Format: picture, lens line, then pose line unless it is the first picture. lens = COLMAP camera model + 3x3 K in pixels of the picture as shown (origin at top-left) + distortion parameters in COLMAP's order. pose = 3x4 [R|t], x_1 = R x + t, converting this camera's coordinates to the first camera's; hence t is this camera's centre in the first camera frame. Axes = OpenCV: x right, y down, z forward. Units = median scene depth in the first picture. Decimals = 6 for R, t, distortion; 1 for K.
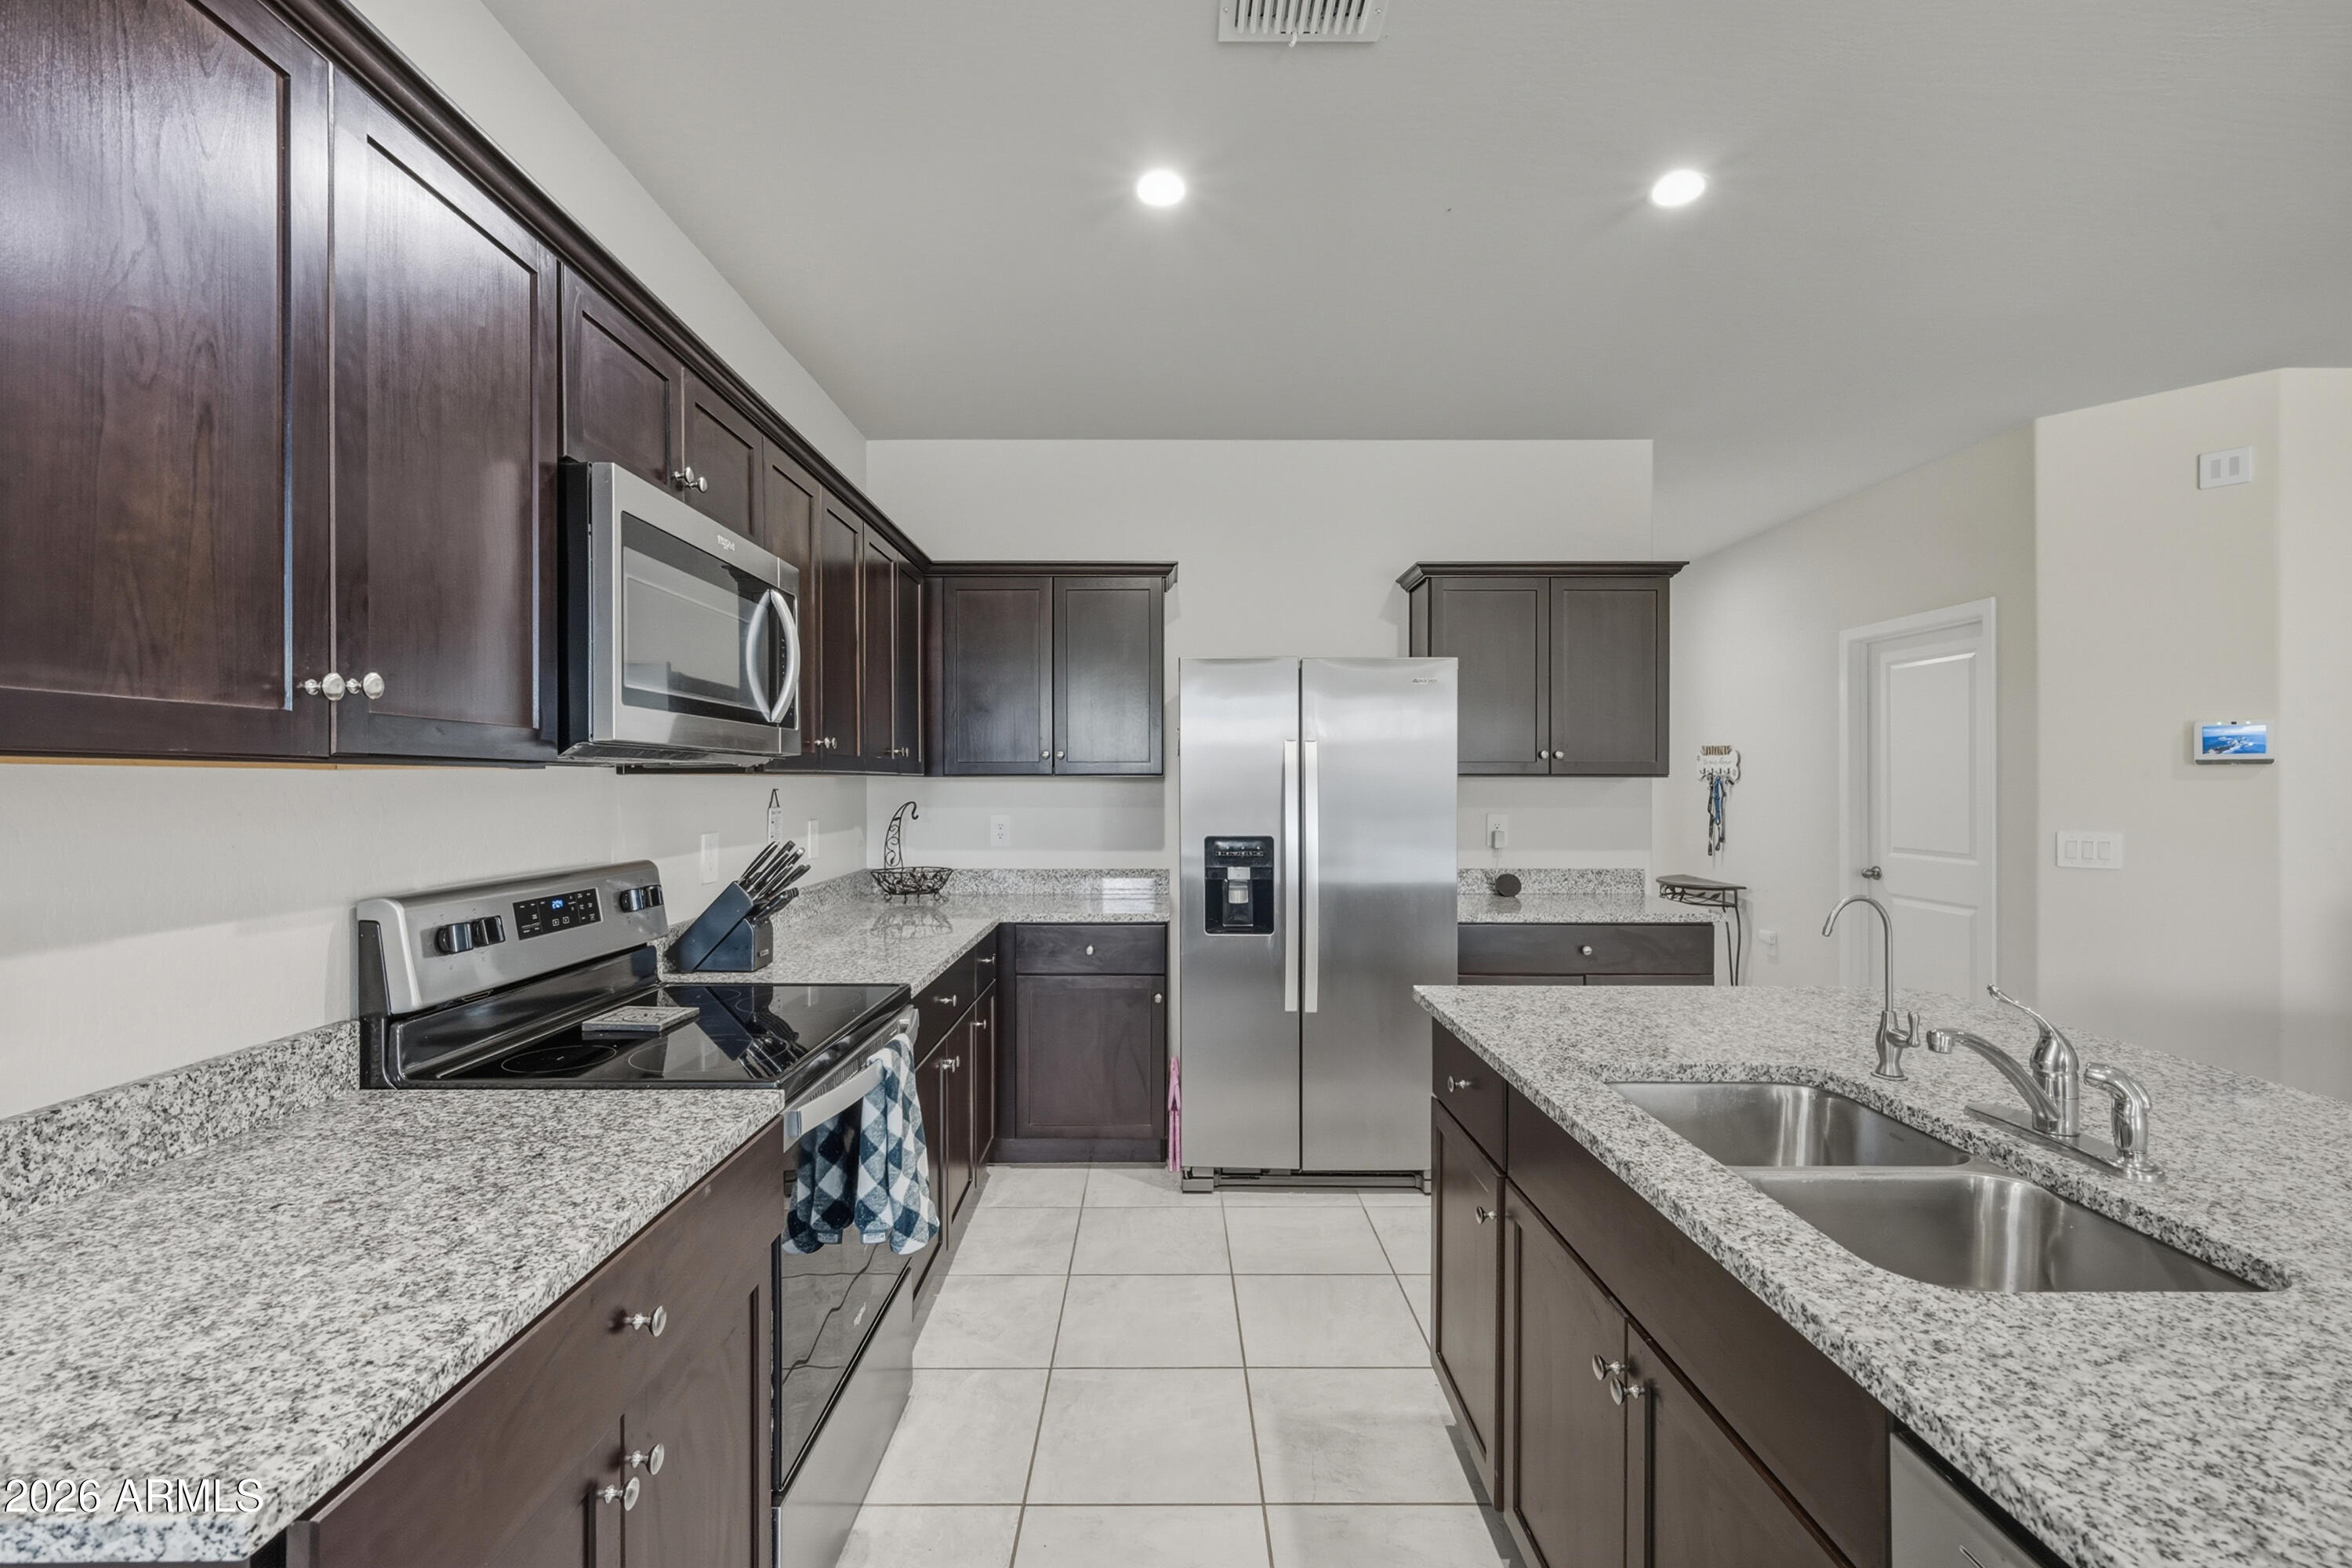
lens RADIAL K [[1021.4, 0, 1169.6], [0, 1021.4, 788.5], [0, 0, 1]] dist [-0.001942, -0.000202]
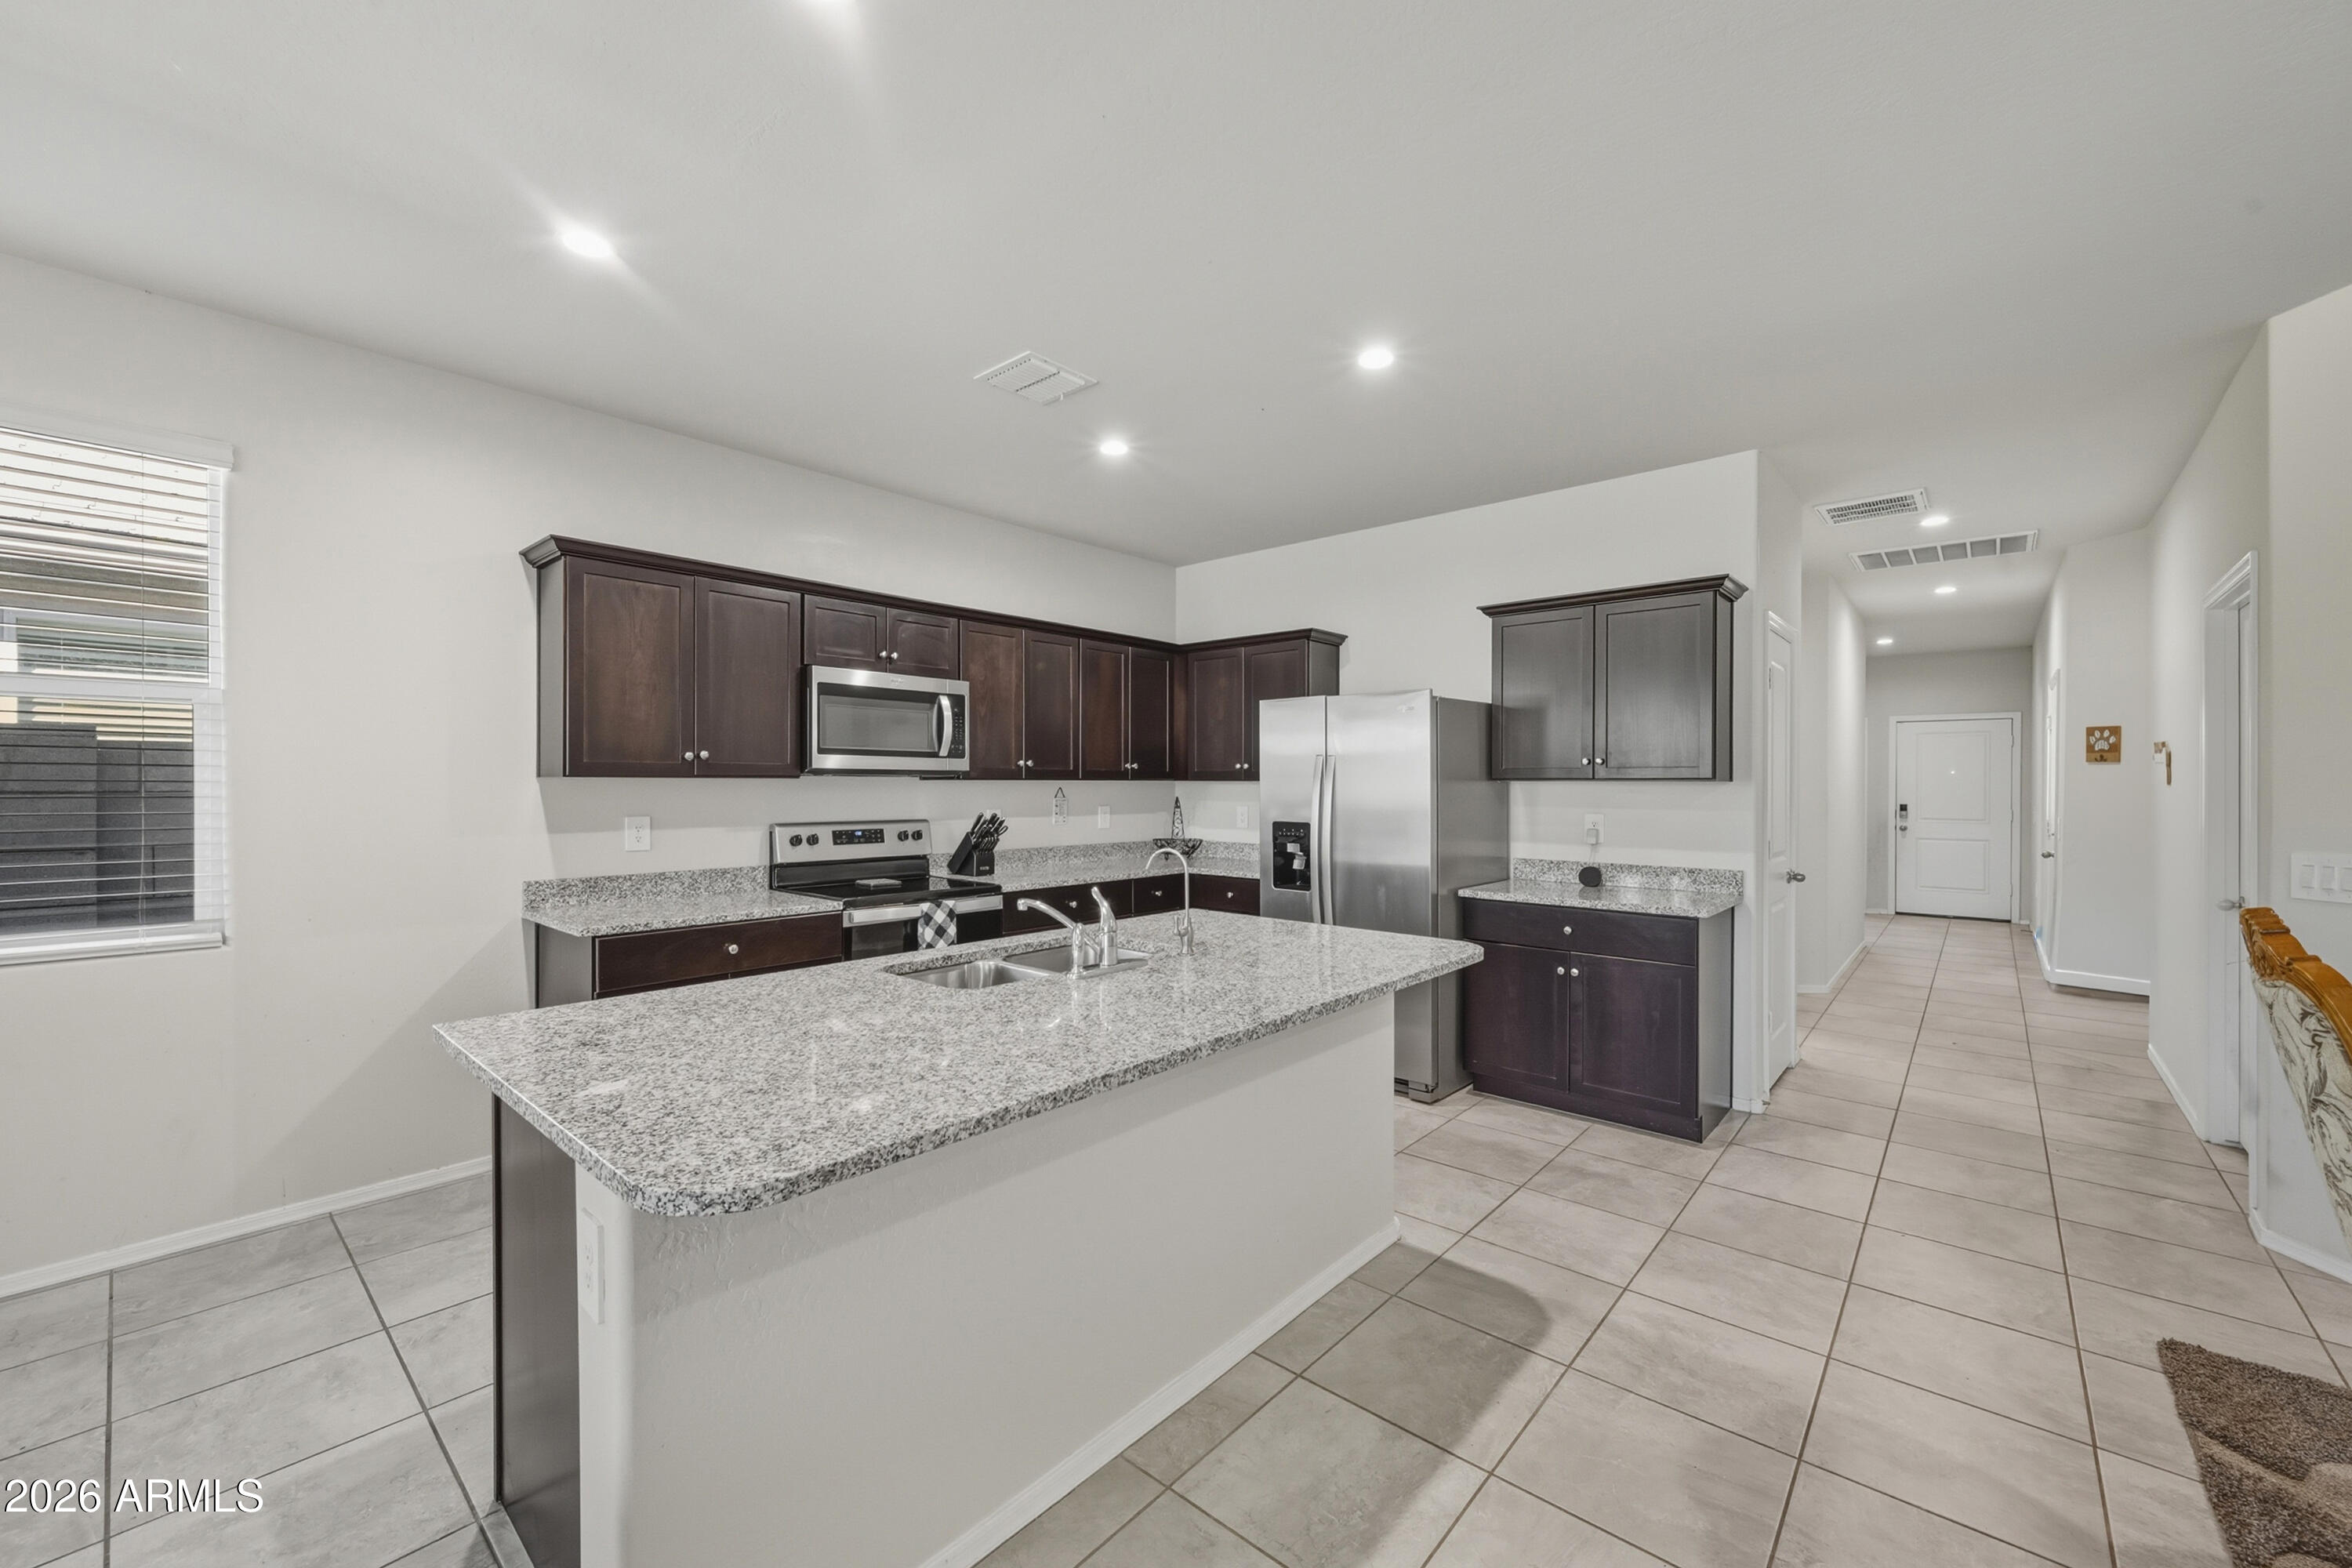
lens RADIAL K [[928.3, 0, 1166.4], [0, 928.3, 780.9], [0, 0, 1]] dist [0.001447, 0.000081]
pose [[0.745853, 0.000223, -0.666110, 0.834587], [-0.006567, 0.999954, -0.007018, -0.000875], [0.666078, 0.009609, 0.745820, -0.098547]]
